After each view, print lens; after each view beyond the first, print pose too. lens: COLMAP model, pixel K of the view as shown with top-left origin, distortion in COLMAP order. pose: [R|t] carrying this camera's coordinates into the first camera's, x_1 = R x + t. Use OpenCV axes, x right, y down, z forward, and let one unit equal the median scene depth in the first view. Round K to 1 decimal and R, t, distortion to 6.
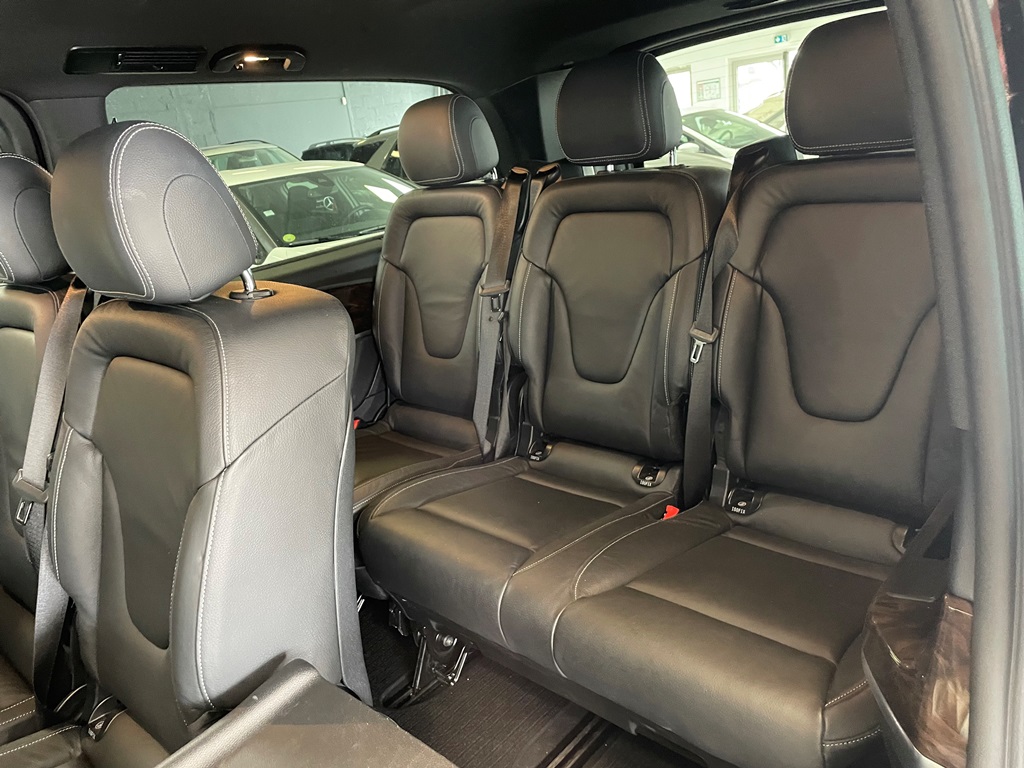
lens RADIAL K [[765.3, 0, 512.0], [0, 765.3, 384.0], [0, 0, 1]] dist [0.100002, -0.125930]
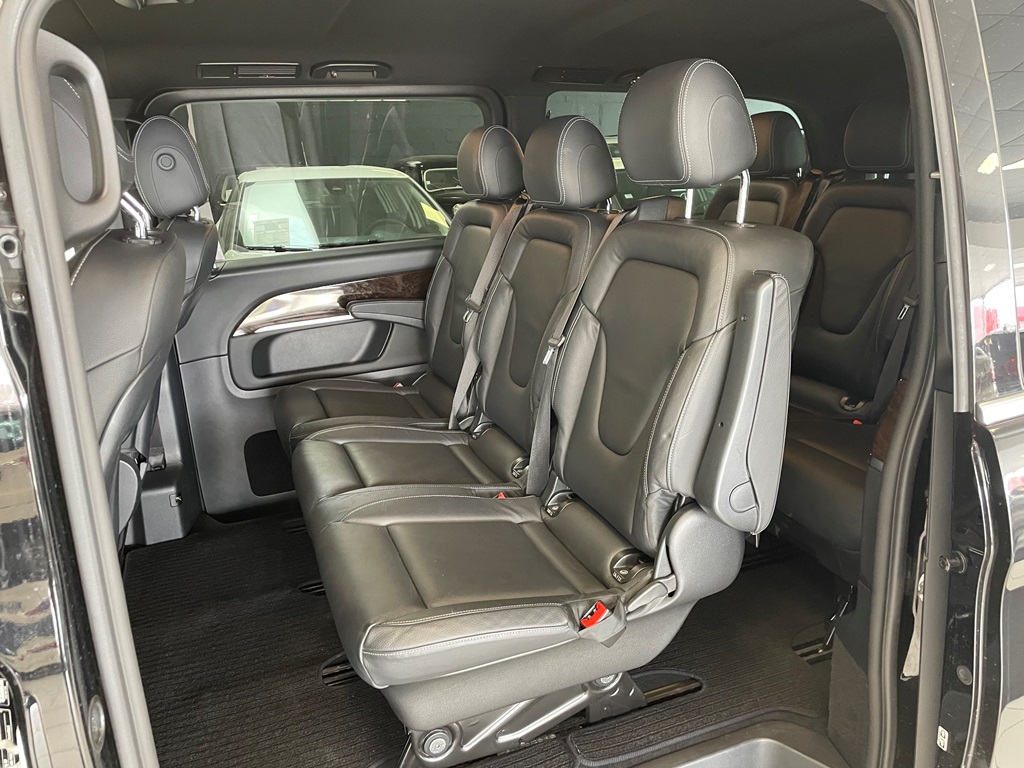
lens RADIAL K [[765.3, 0, 512.0], [0, 765.3, 384.0], [0, 0, 1]] dist [0.100002, -0.125930]
pose [[0.894087, 0.221268, -0.389421, 0.190985], [-0.221924, 0.974073, 0.043943, 0.179082], [0.389048, 0.047133, 0.920011, -0.547093]]
